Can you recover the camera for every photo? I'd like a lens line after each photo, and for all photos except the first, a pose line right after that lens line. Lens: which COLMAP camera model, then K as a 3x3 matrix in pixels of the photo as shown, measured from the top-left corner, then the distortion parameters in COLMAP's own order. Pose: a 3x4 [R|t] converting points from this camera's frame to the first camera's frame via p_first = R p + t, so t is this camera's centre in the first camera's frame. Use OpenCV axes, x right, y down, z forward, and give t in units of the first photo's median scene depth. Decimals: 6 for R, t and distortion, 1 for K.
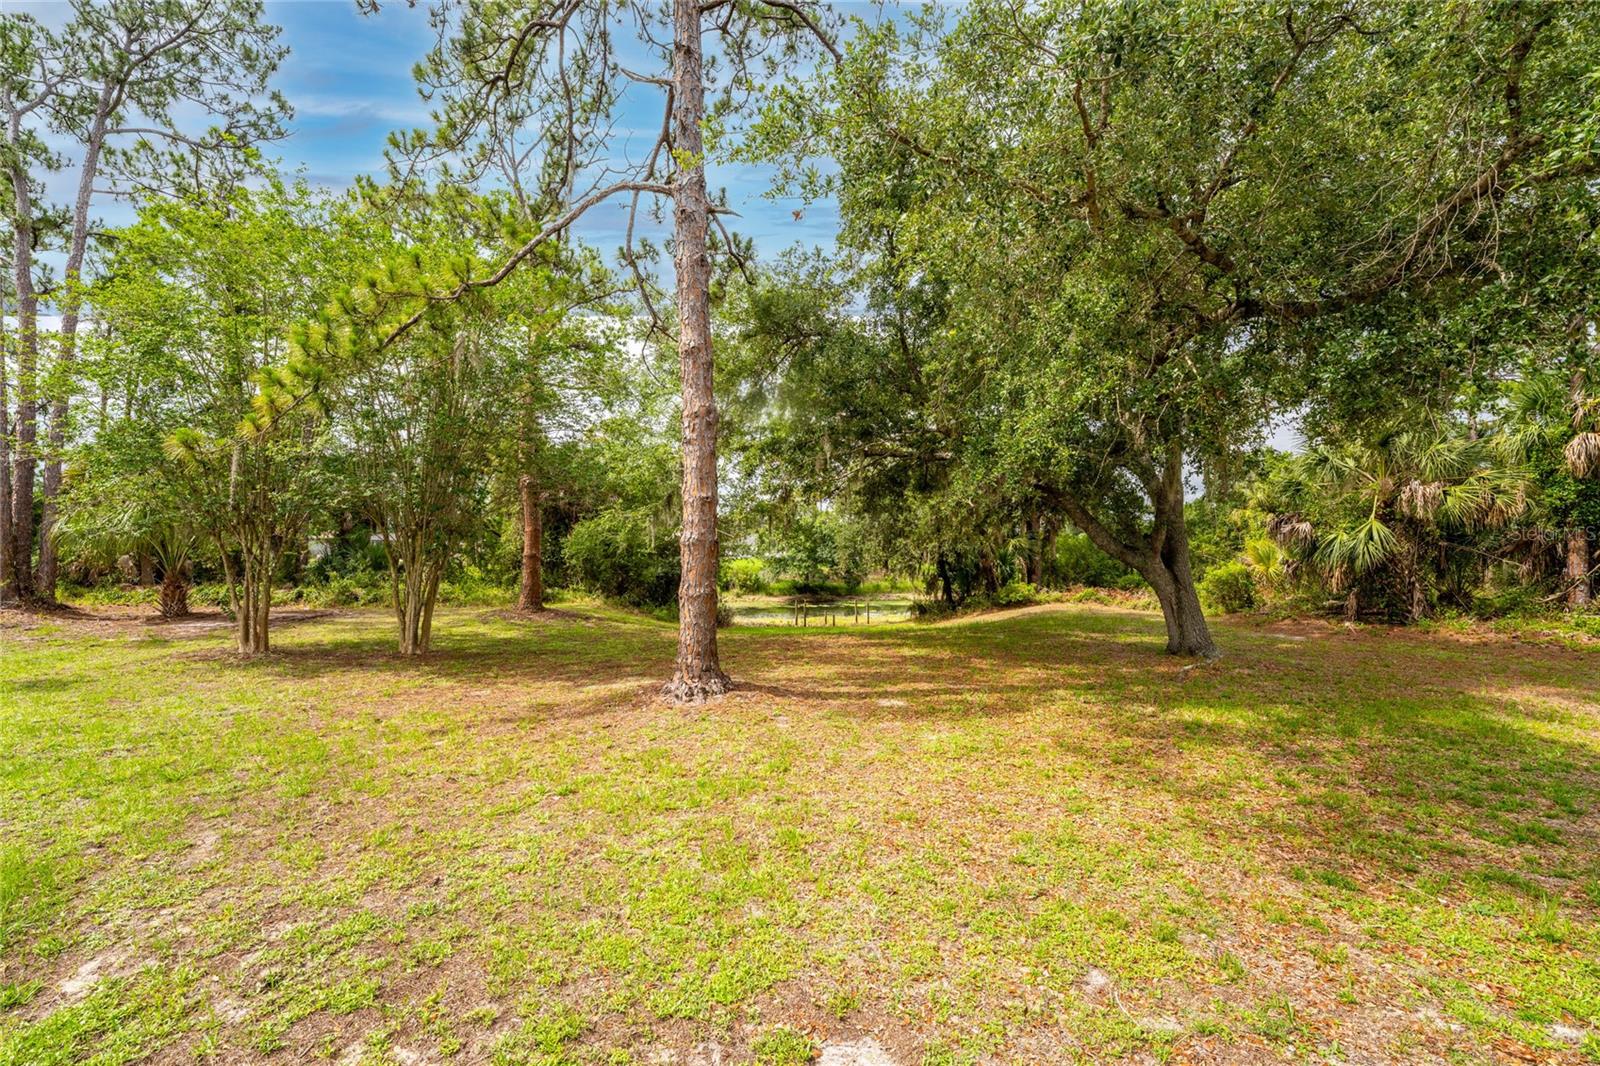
lens RADIAL K [[664.6, 0, 803.3], [0, 664.6, 538.9], [0, 0, 1]] dist [-0.022526, -0.000015]
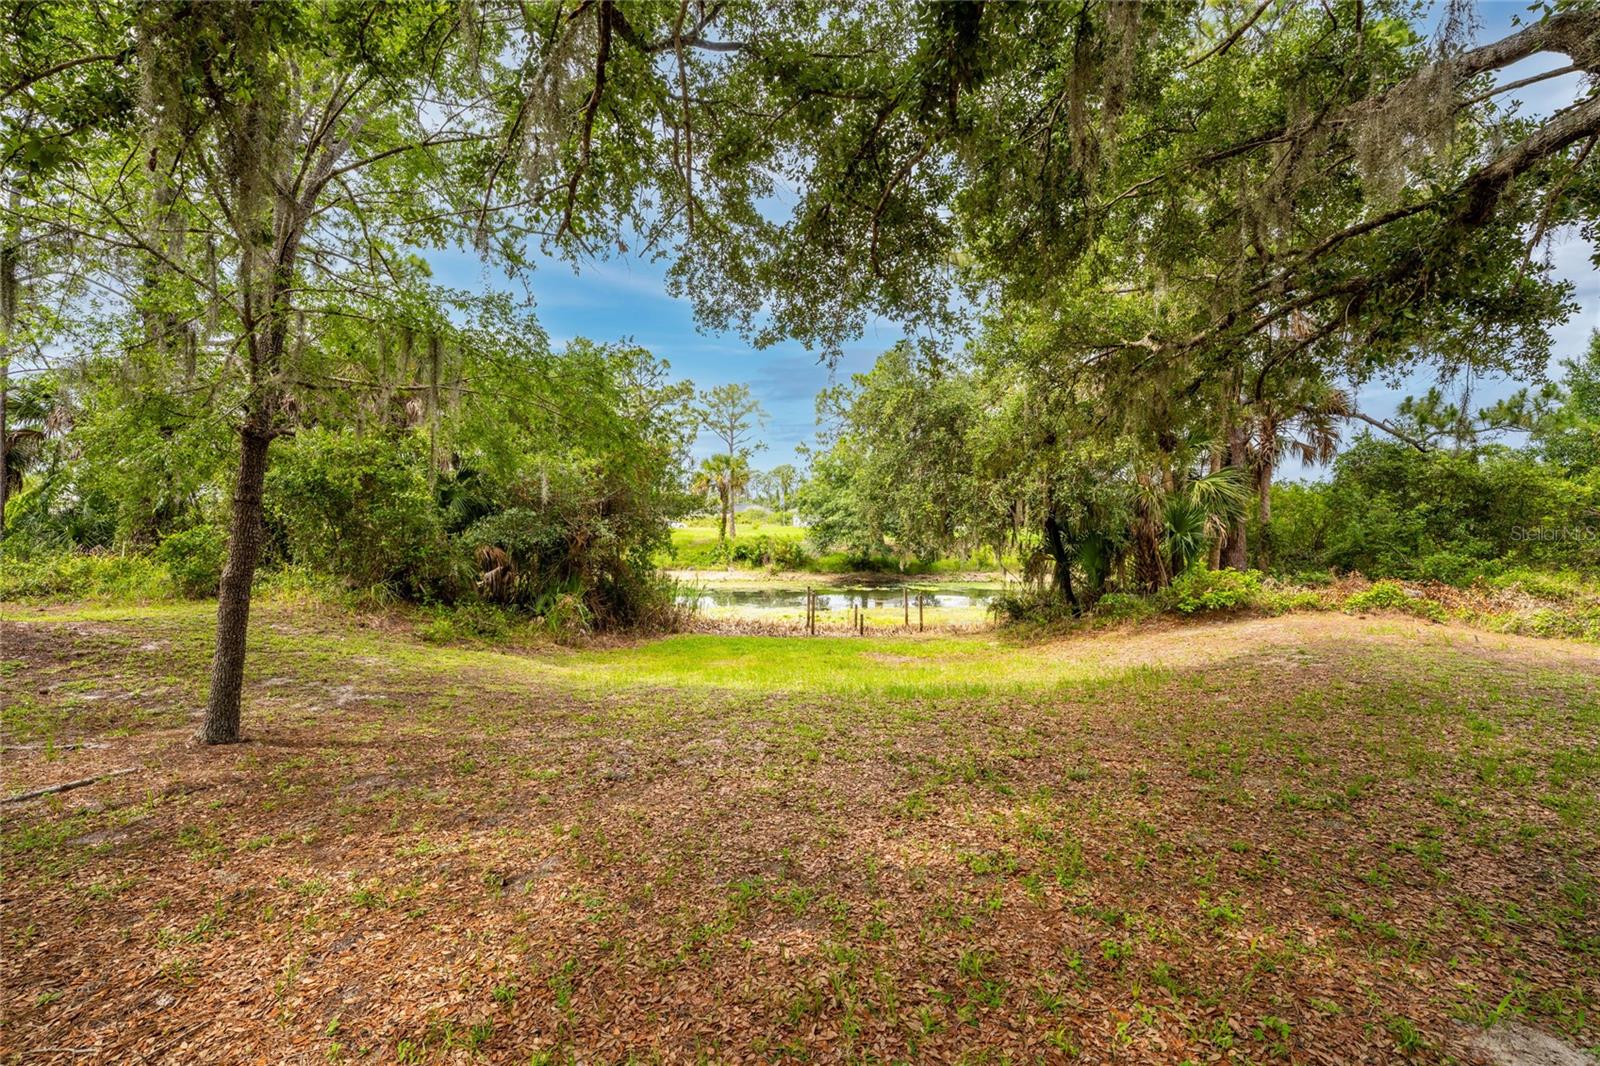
lens RADIAL K [[664.6, 0, 803.3], [0, 664.6, 538.9], [0, 0, 1]] dist [-0.022526, -0.000015]
pose [[0.989285, 0.007882, -0.145783, 0.152263], [-0.001532, 0.999047, 0.043619, 0.040024], [0.145988, -0.042929, 0.988354, 0.775205]]
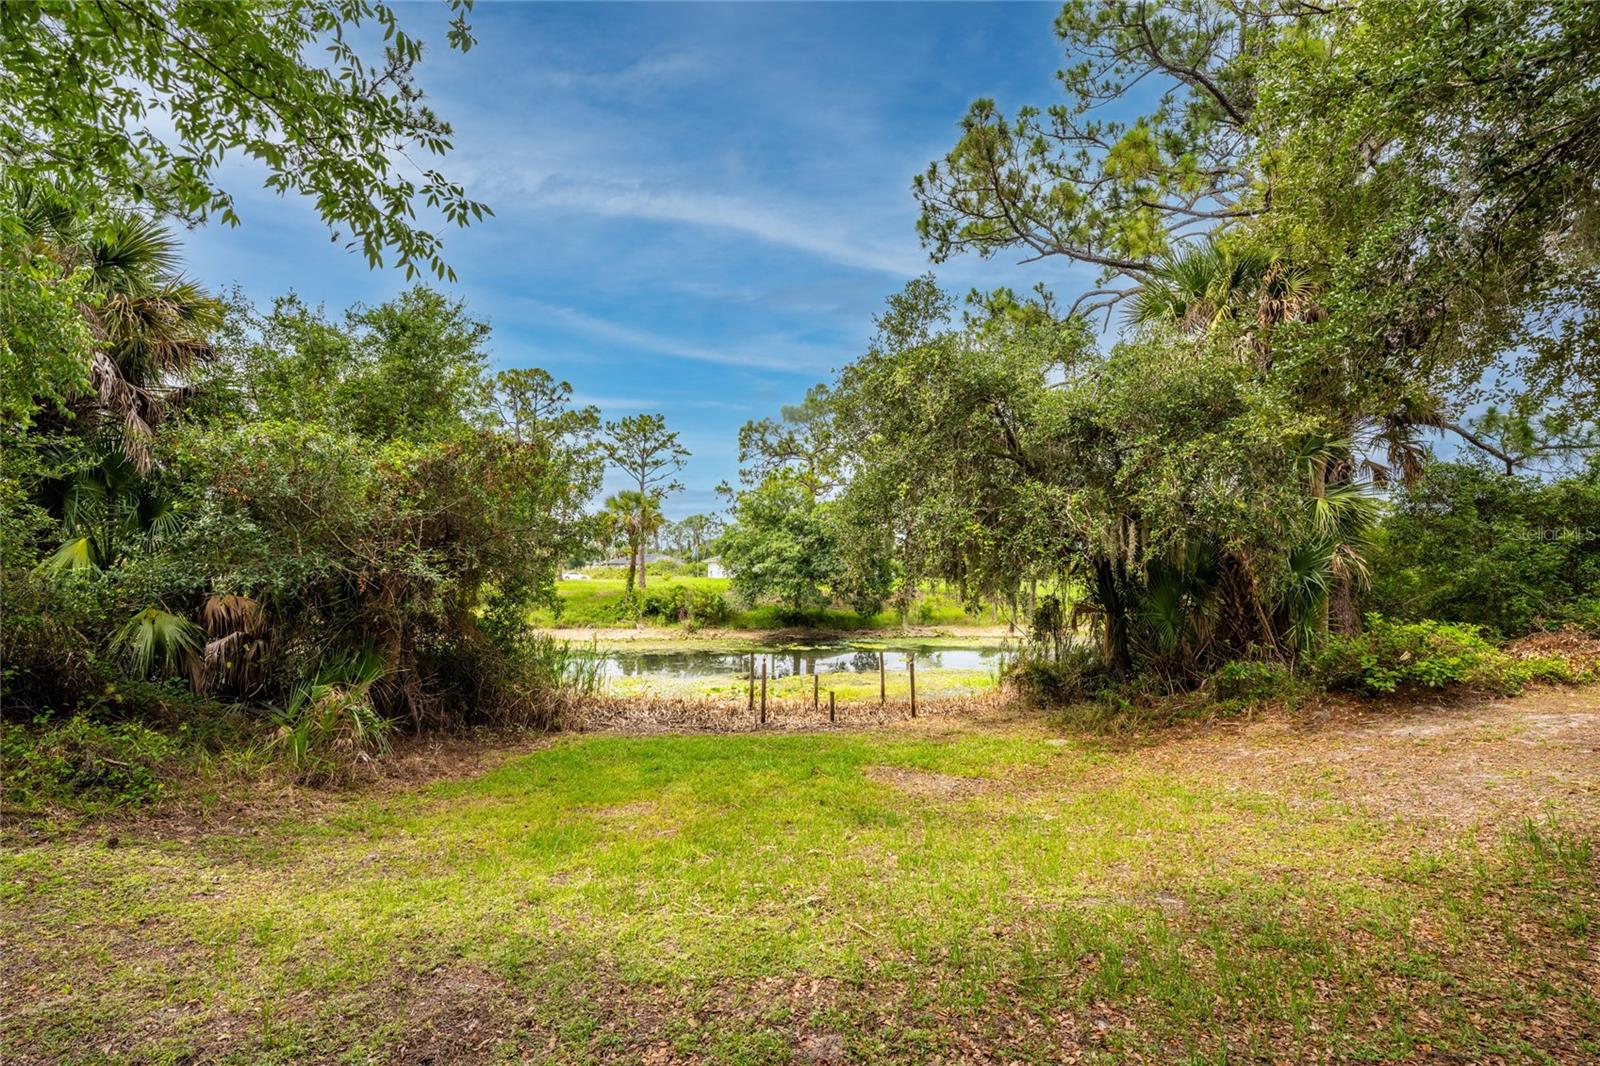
lens RADIAL K [[664.6, 0, 803.3], [0, 664.6, 538.9], [0, 0, 1]] dist [-0.022526, -0.000015]
pose [[0.999928, 0.001935, -0.011833, 0.061505], [-0.002365, 0.999332, -0.036469, 0.062432], [0.011755, 0.036495, 0.999265, 1.093134]]
